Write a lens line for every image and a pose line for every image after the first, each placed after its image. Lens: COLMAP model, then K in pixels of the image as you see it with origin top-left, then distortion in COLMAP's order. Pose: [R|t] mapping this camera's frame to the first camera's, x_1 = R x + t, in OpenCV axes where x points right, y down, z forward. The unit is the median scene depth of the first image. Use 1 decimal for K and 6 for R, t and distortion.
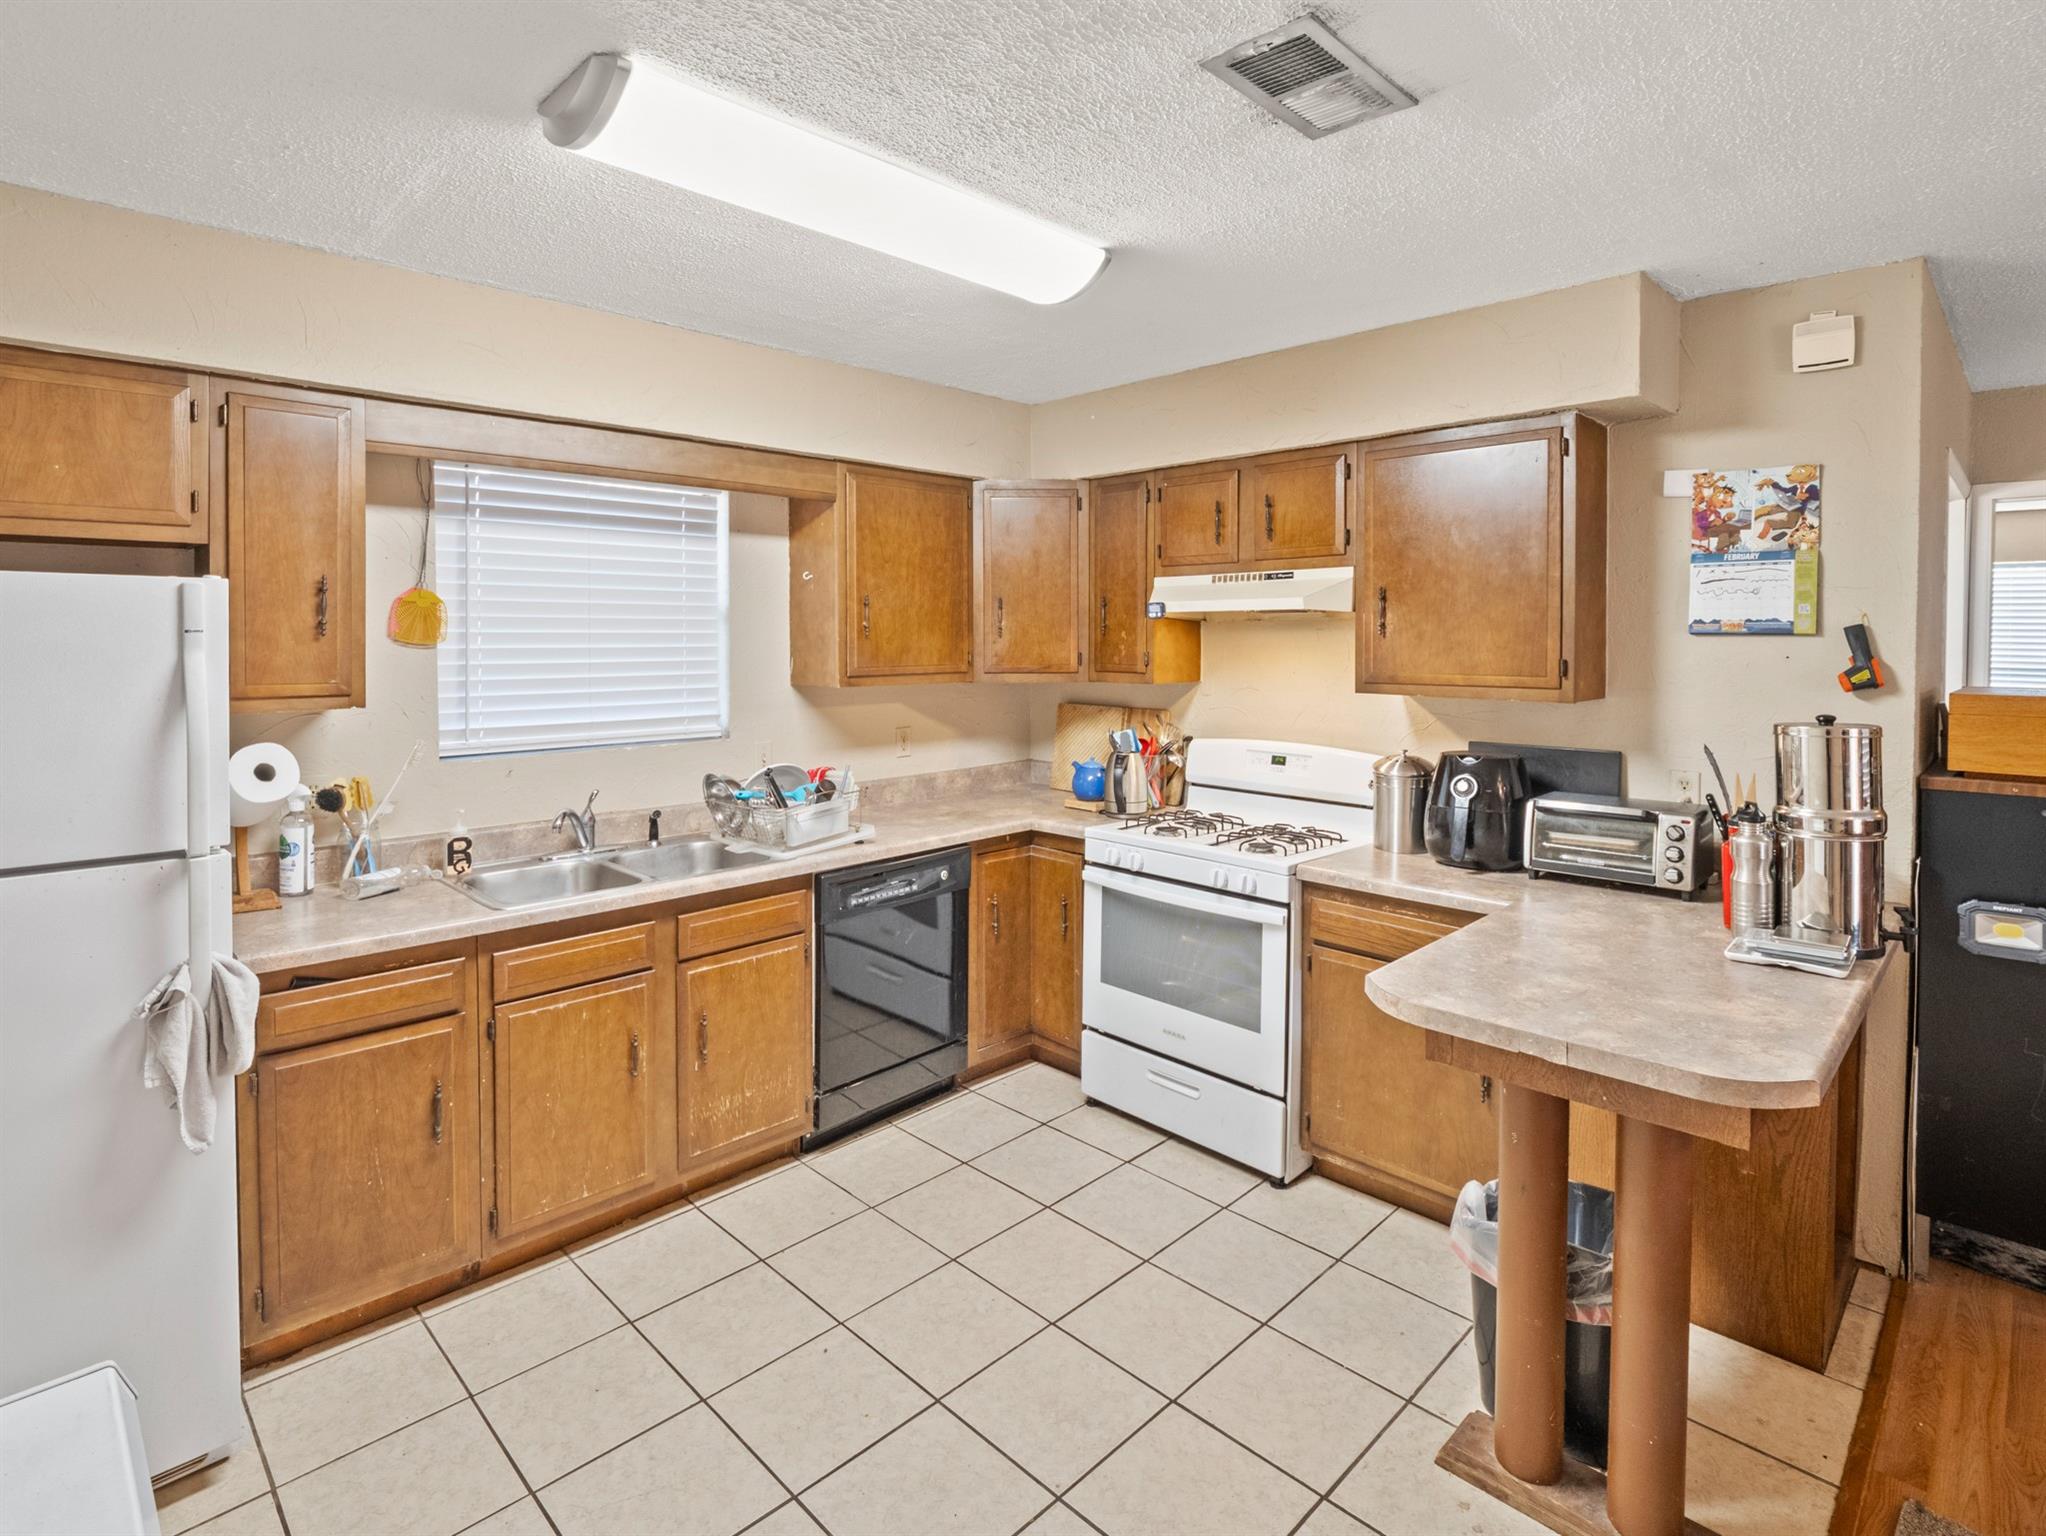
lens RADIAL K [[1034.2, 0, 1017.8], [0, 1034.2, 664.0], [0, 0, 1]] dist [0.000074, -0.001058]
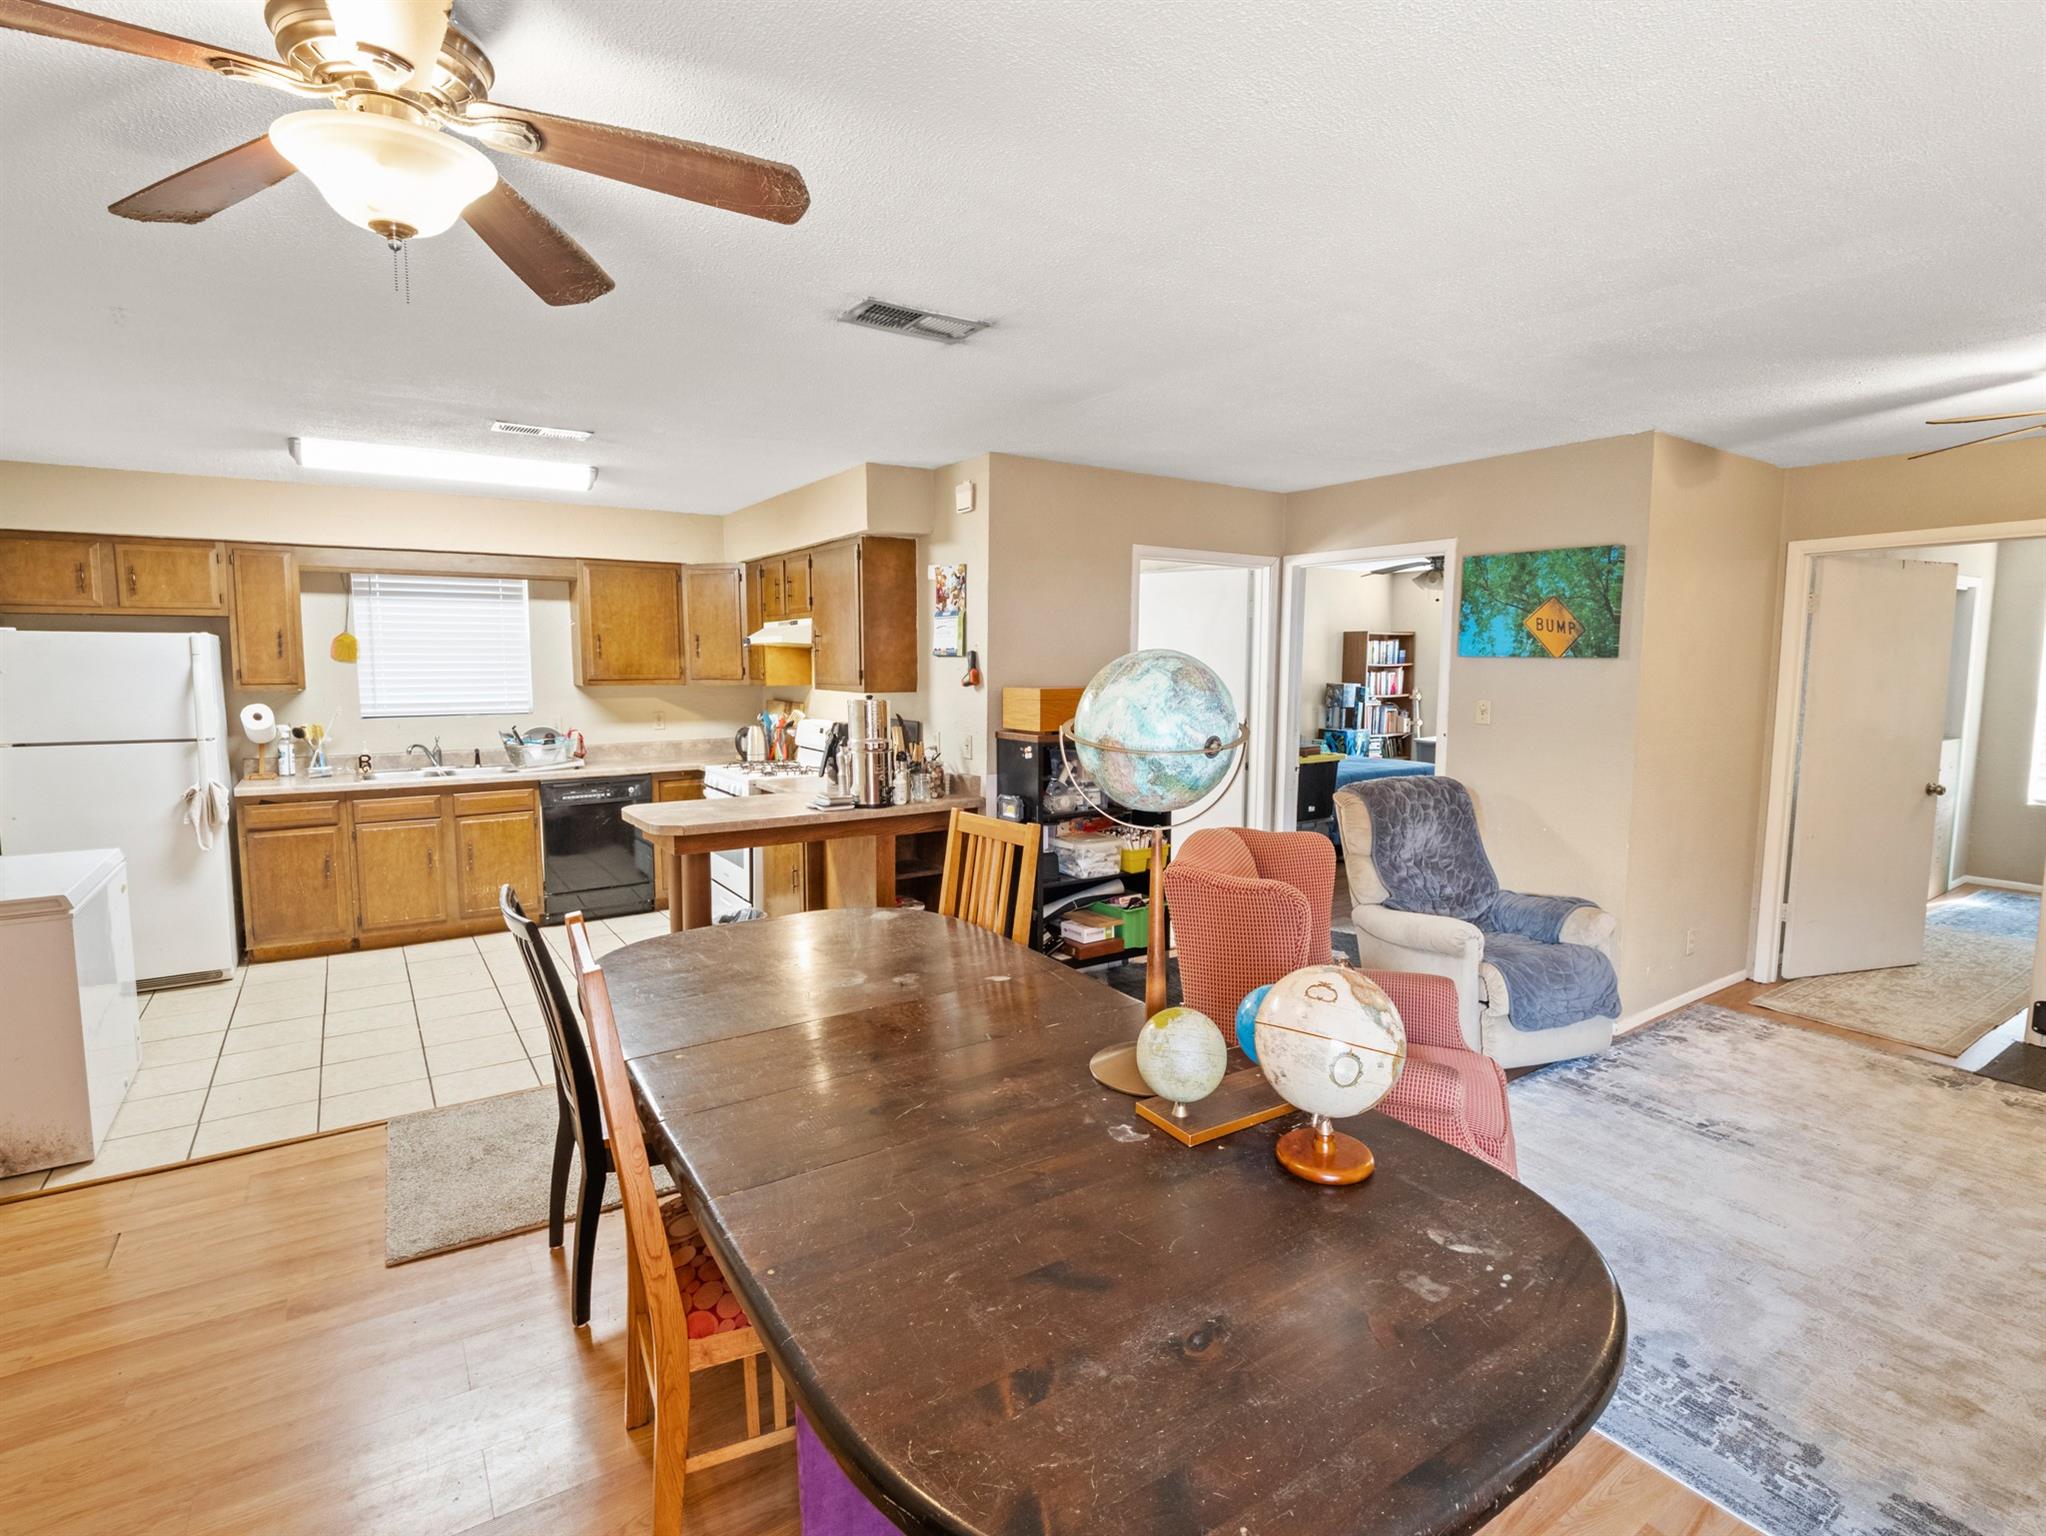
lens RADIAL K [[982.6, 0, 1023.0], [0, 982.6, 768.0], [0, 0, 1]] dist [-0.015283, -0.000885]
pose [[0.984337, 0.021789, -0.174945, 1.142177], [-0.007447, 0.996587, 0.082217, 0.024807], [0.176139, -0.079627, 0.981139, -0.710857]]
